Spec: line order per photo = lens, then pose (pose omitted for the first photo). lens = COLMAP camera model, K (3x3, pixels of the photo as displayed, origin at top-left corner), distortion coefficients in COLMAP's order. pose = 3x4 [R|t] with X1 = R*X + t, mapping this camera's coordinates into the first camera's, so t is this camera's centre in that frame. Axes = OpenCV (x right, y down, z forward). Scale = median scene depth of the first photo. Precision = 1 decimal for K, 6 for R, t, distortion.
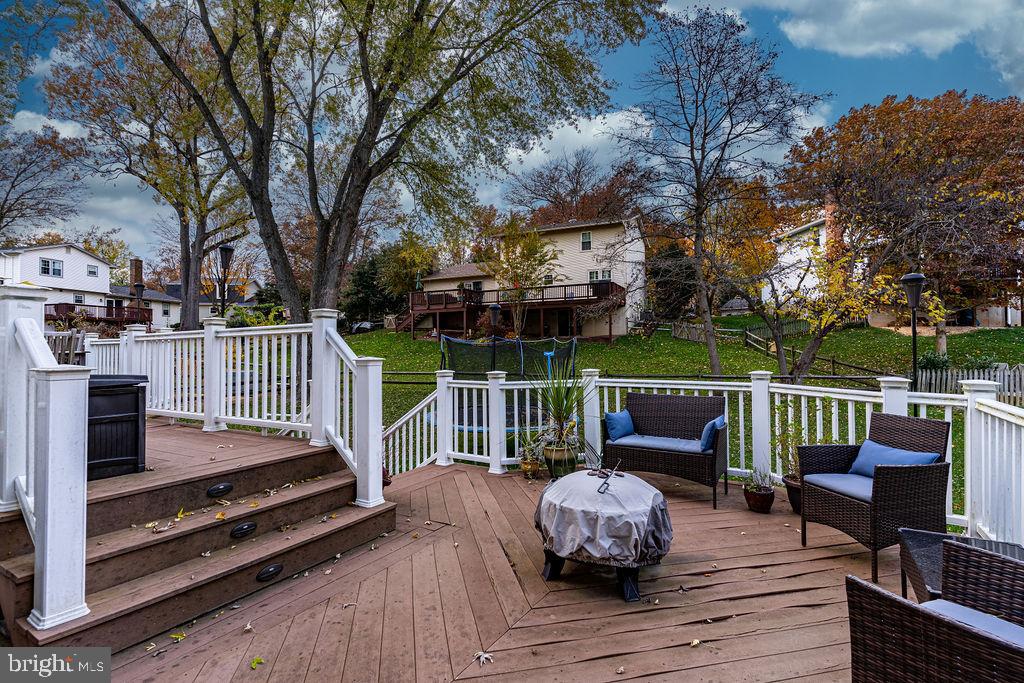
lens RADIAL K [[495.2, 0, 512.0], [0, 495.2, 341.5], [0, 0, 1]] dist [0.008305, -0.000044]
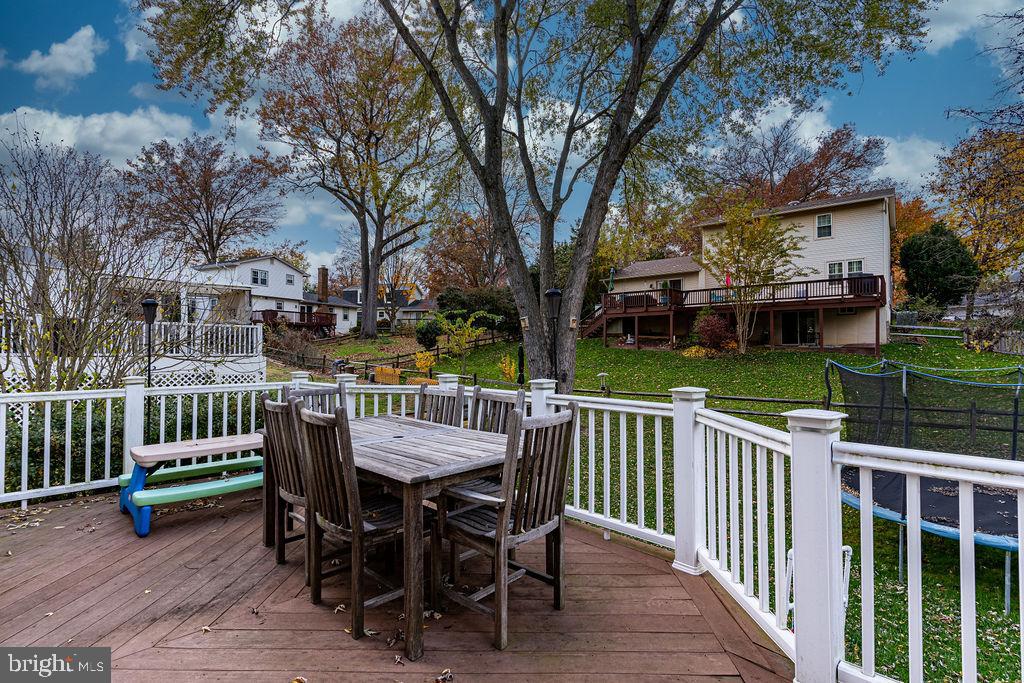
lens RADIAL K [[495.2, 0, 512.0], [0, 495.2, 341.5], [0, 0, 1]] dist [0.008305, -0.000044]
pose [[0.968271, 0.005088, -0.249851, -0.109290], [-0.005059, 0.999987, 0.000755, -0.010716], [0.249852, 0.000533, 0.968284, 0.077879]]
